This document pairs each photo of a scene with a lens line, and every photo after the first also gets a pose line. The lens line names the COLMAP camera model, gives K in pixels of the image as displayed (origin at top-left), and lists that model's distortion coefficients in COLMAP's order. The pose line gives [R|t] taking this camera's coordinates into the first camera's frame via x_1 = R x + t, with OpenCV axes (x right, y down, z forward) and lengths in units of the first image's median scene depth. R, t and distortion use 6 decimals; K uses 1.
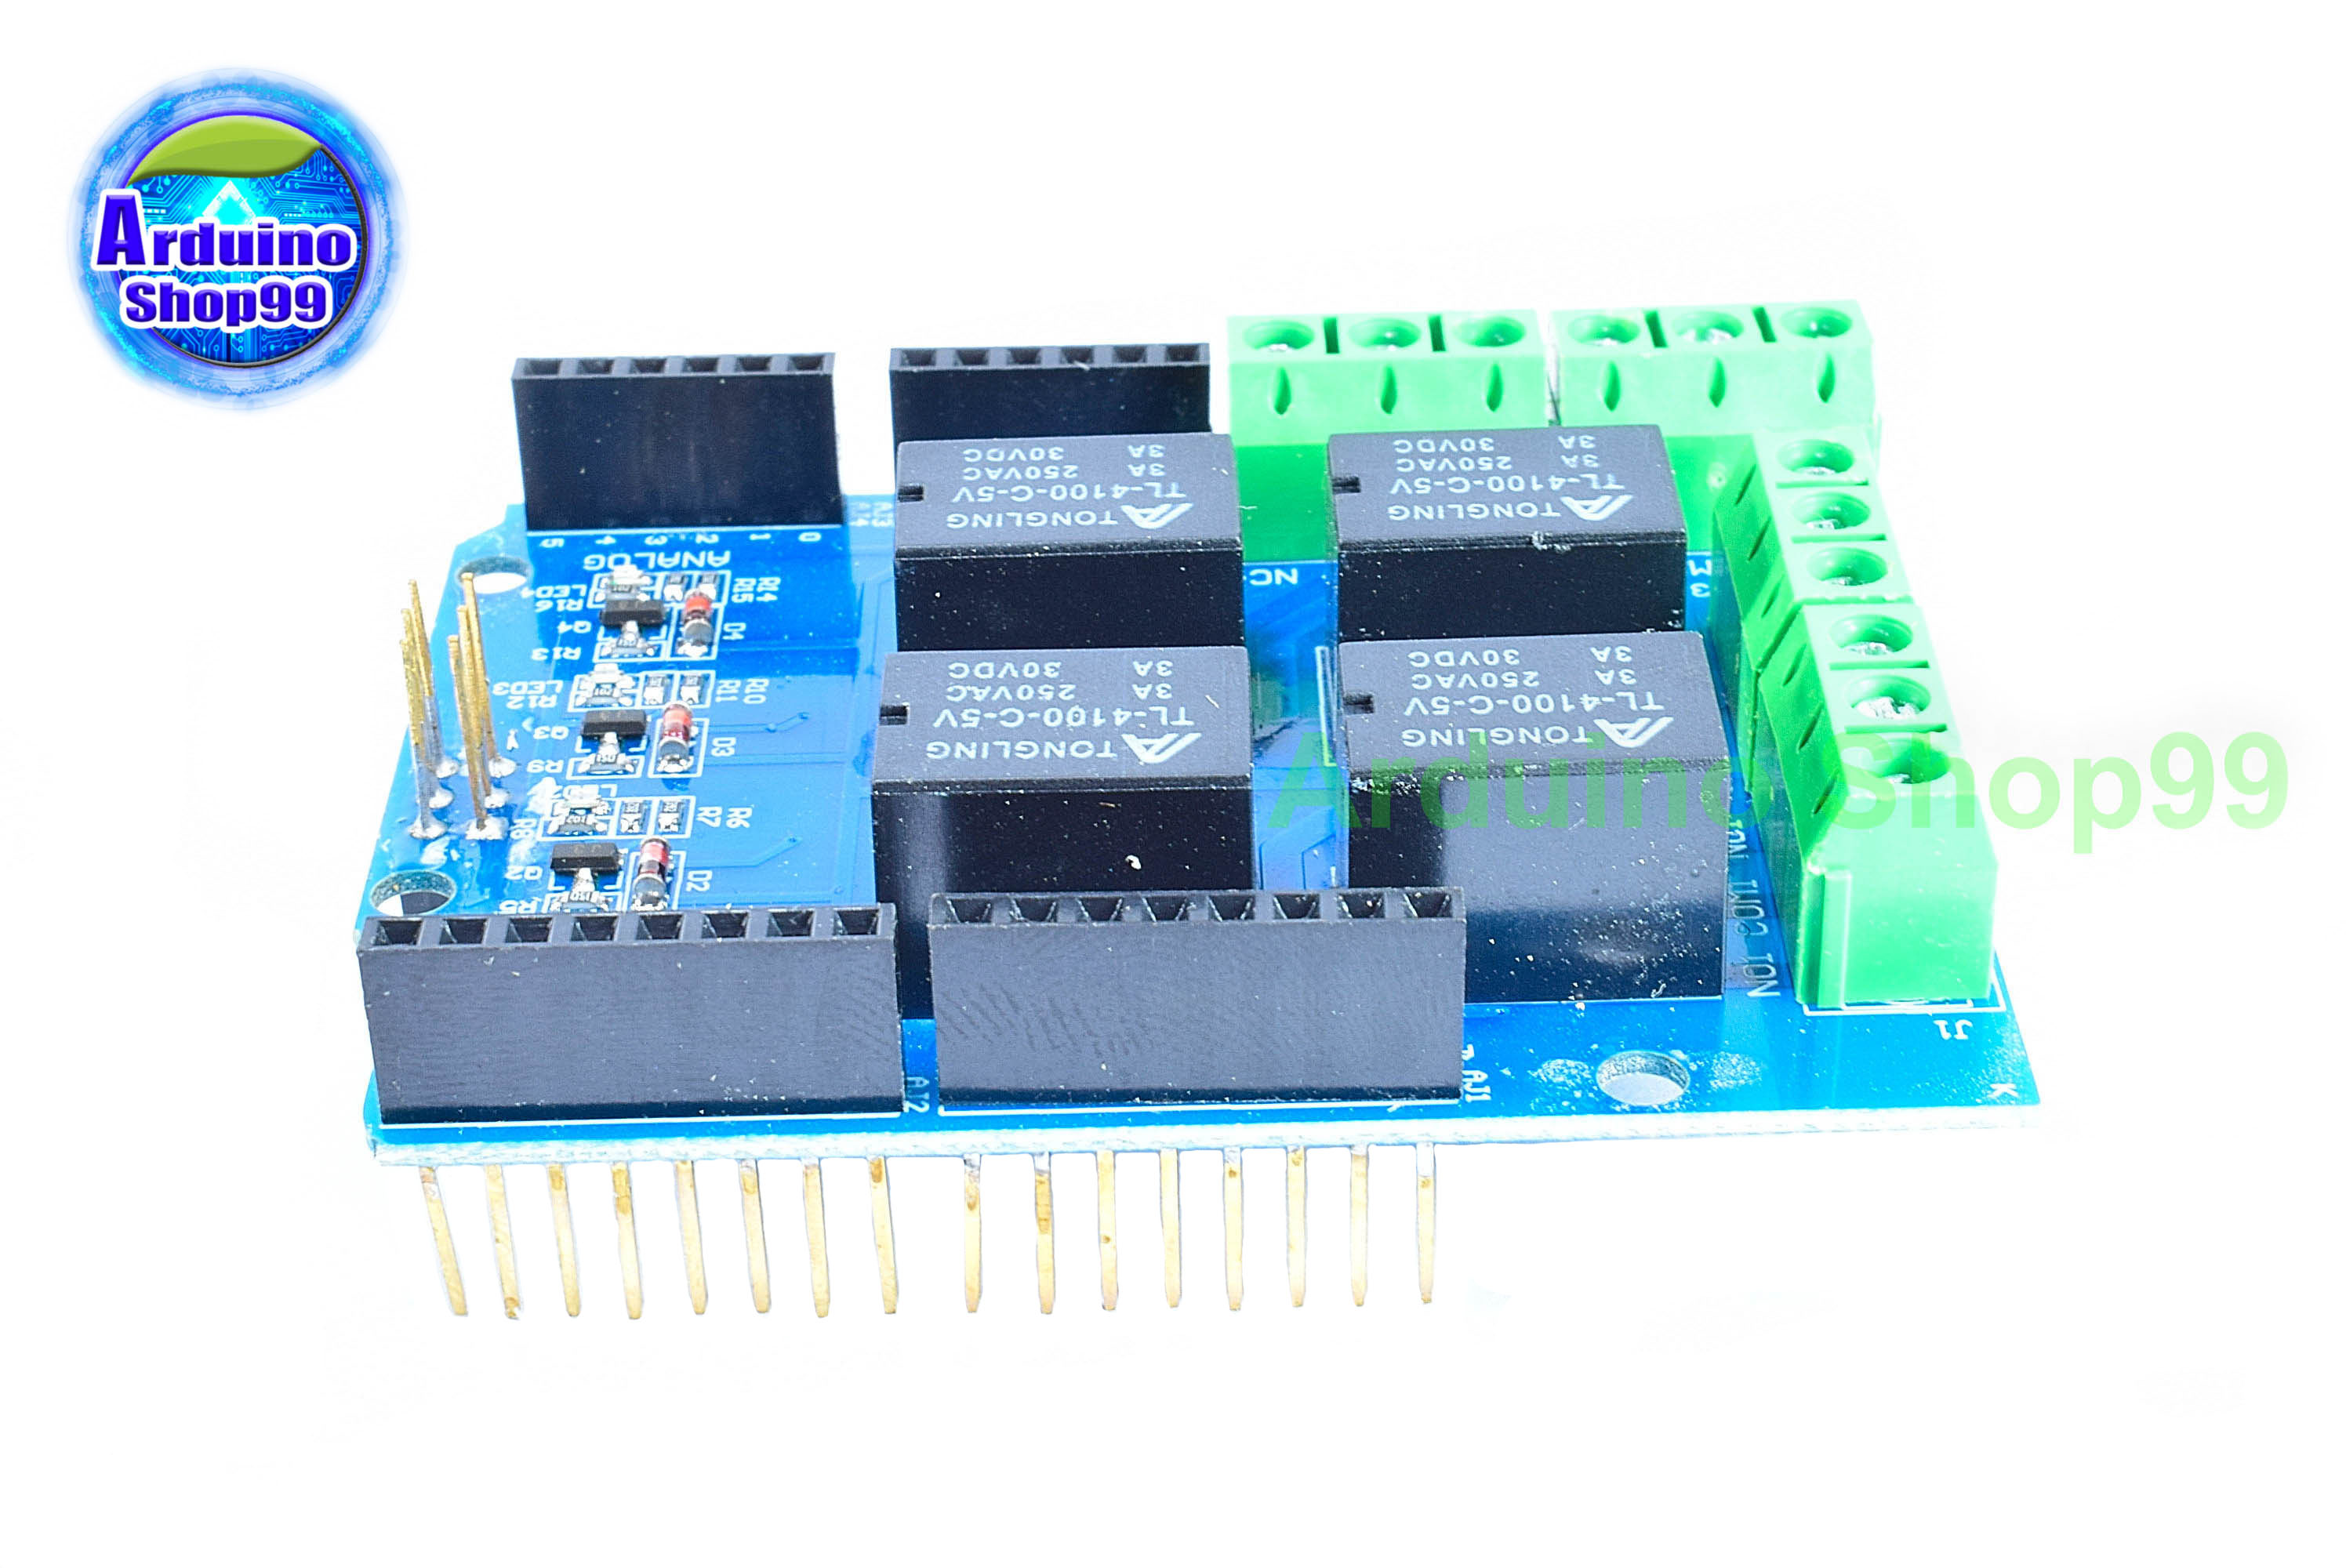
lens RADIAL K [[4341.7, 0, 1173.0], [0, 4341.7, 784.0], [0, 0, 1]] dist [0.000915, 0.097688]
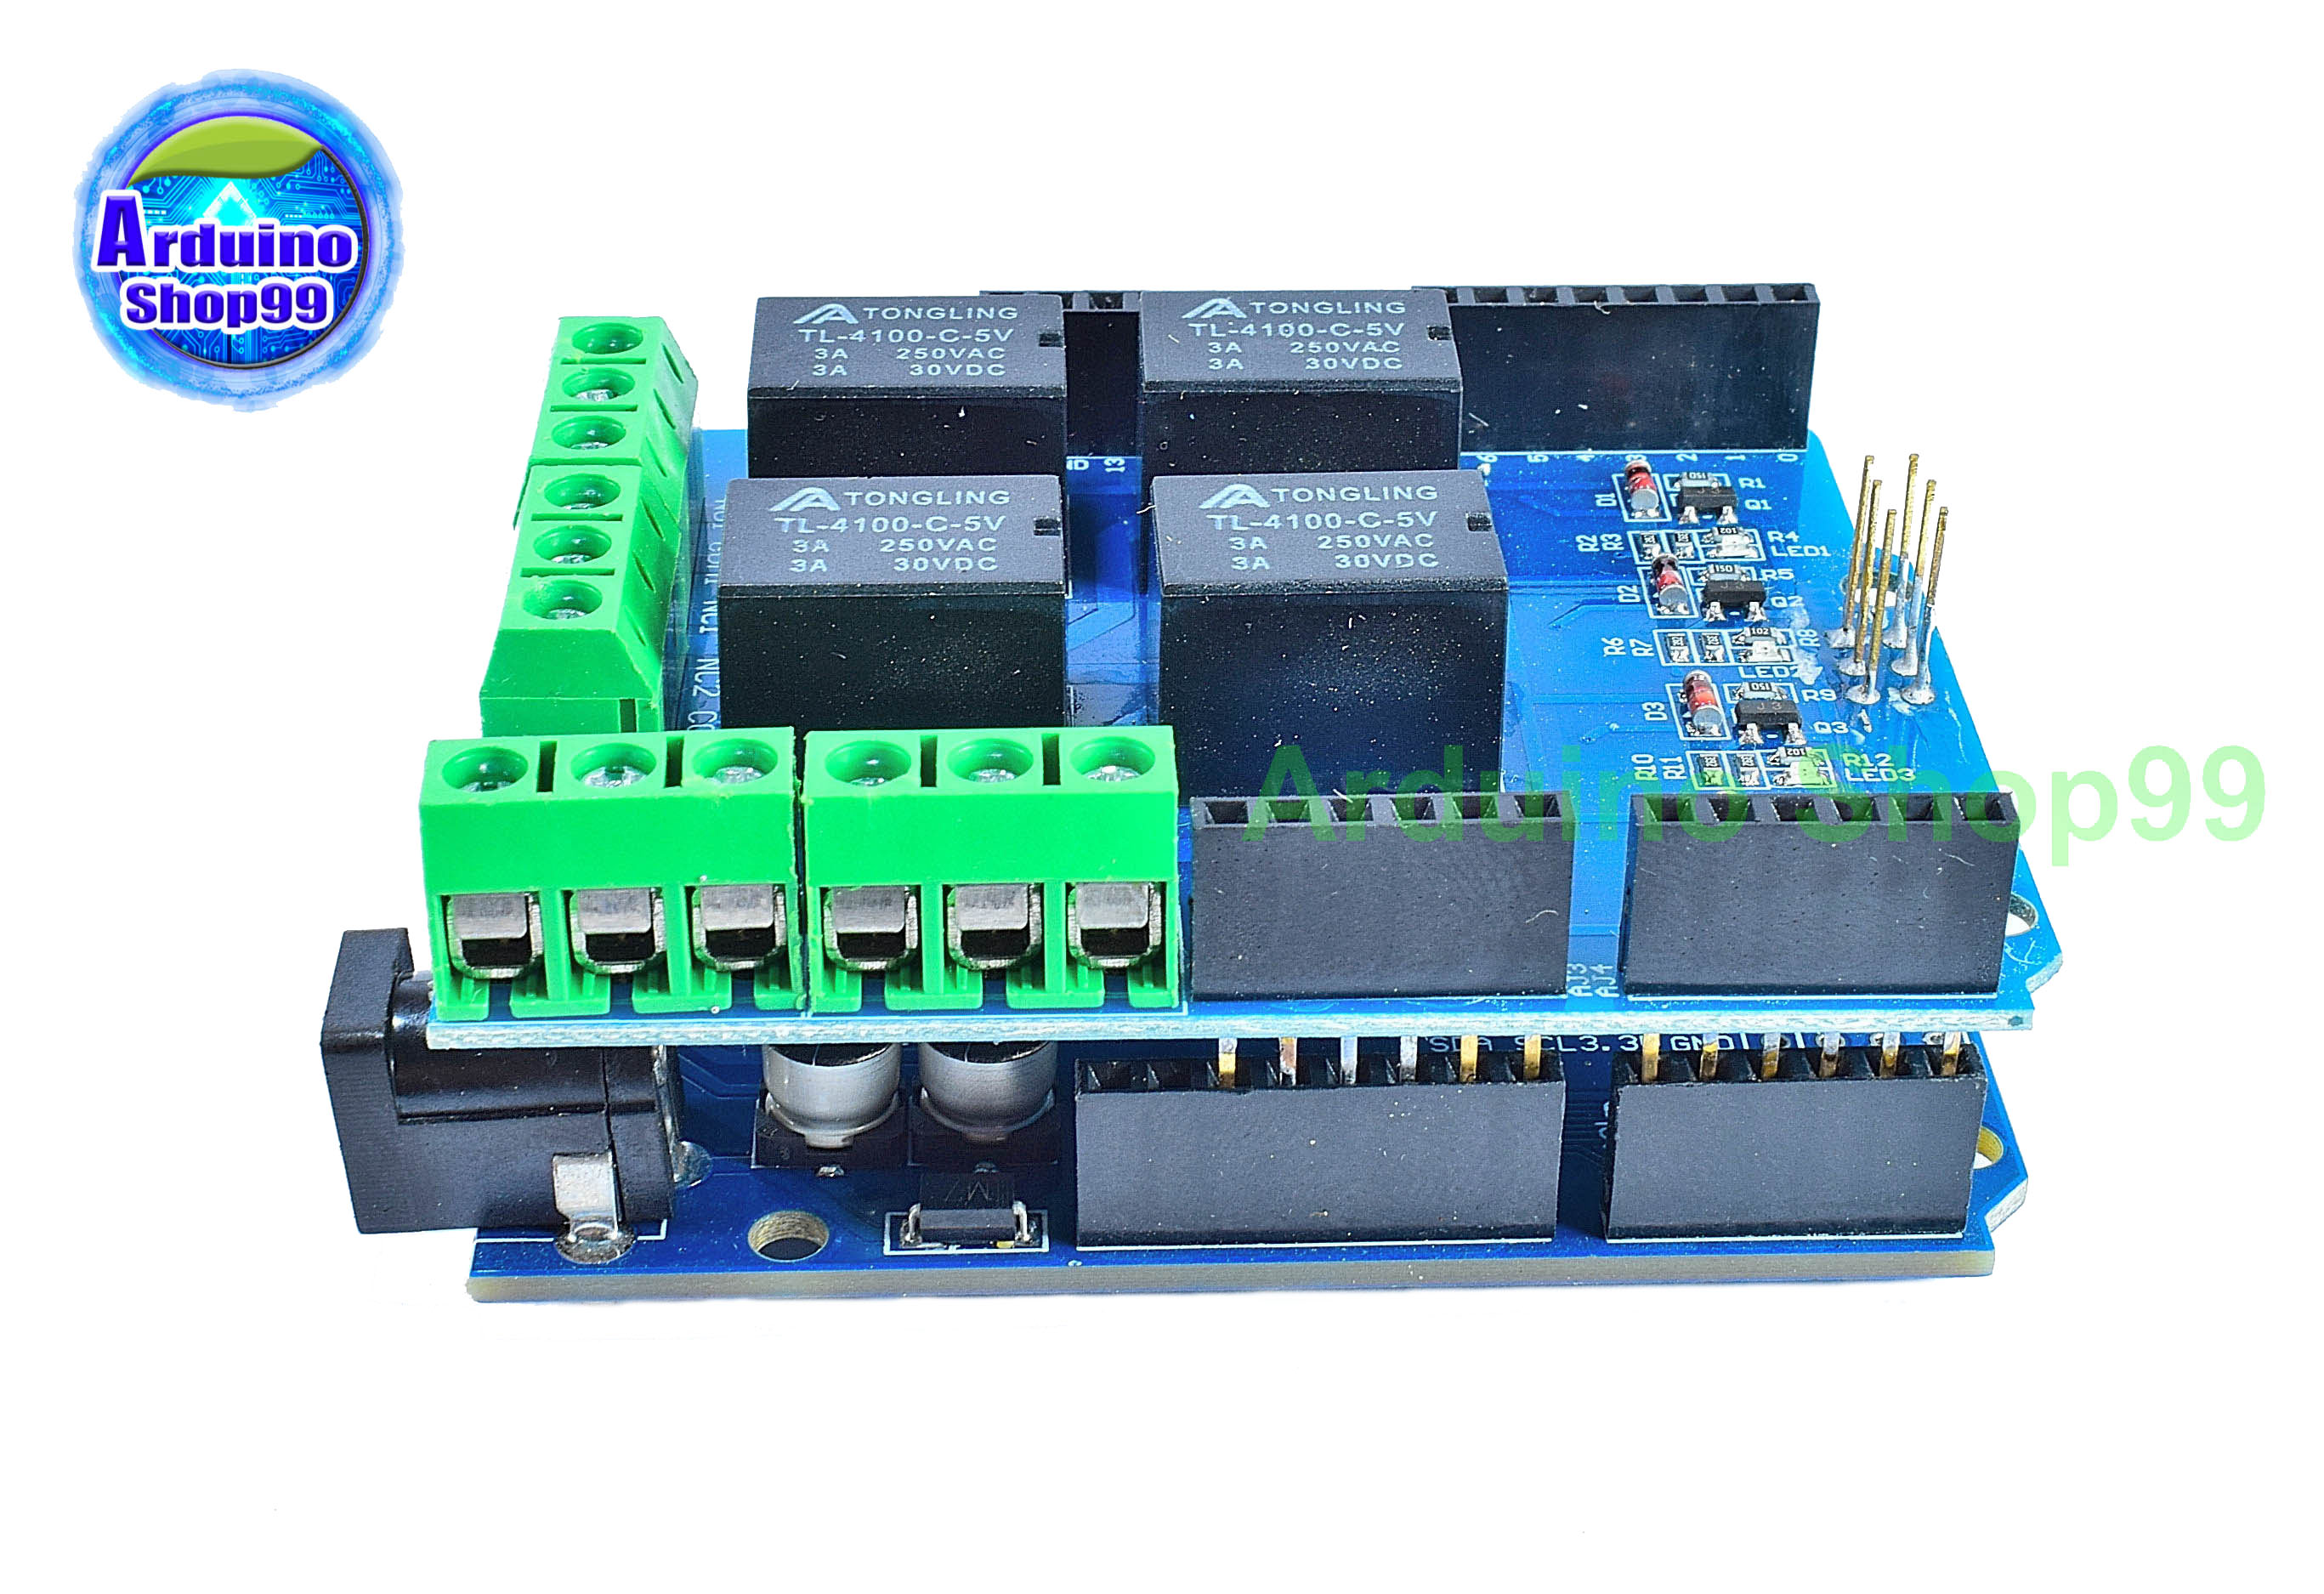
lens RADIAL K [[4092.7, 0, 1162.0], [0, 4092.7, 797.0], [0, 0, 1]] dist [0.034479, -0.036593]
pose [[-0.999619, 0.024799, -0.012093, 0.026757], [-0.000330, 0.427546, 0.903994, -0.905513], [0.027588, 0.903654, -0.427375, 1.471839]]
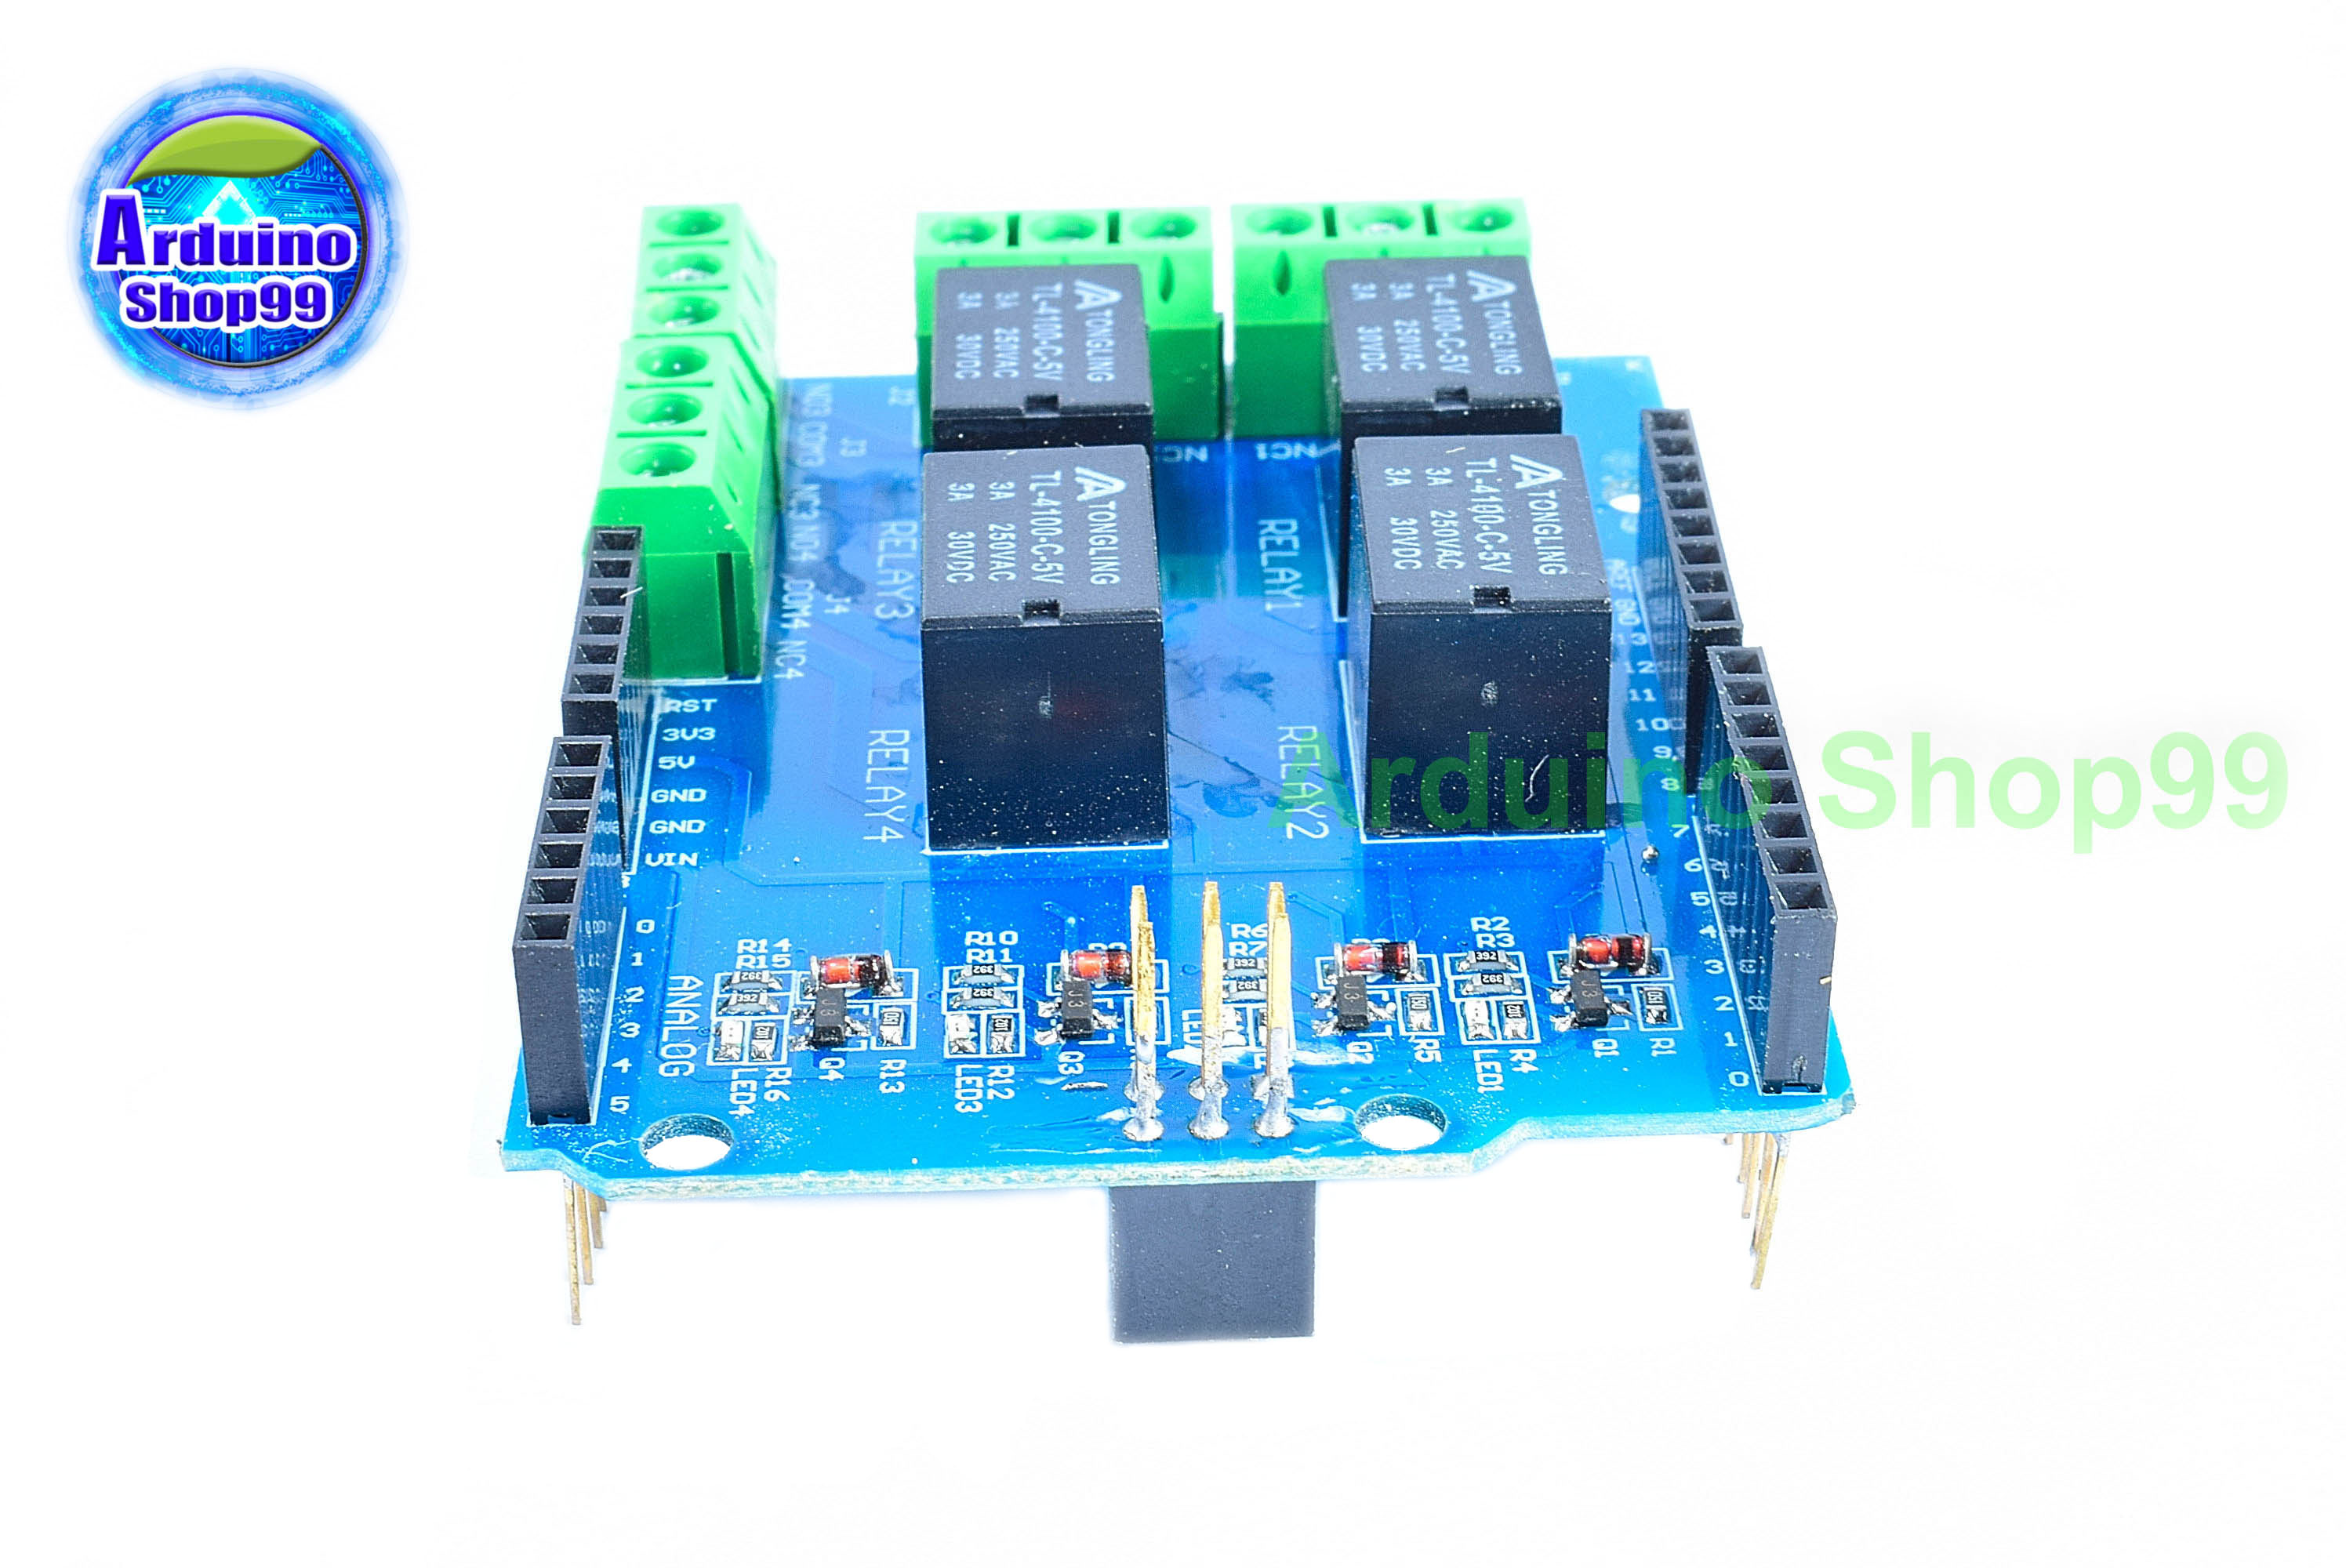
lens RADIAL K [[4341.7, 0, 1173.0], [0, 4341.7, 784.0], [0, 0, 1]] dist [0.000915, 0.097688]
pose [[-0.016614, -0.512071, 0.858782, -0.902727], [0.544956, 0.715479, 0.437165, -0.441703], [-0.838300, 0.475261, 0.267169, 0.745058]]
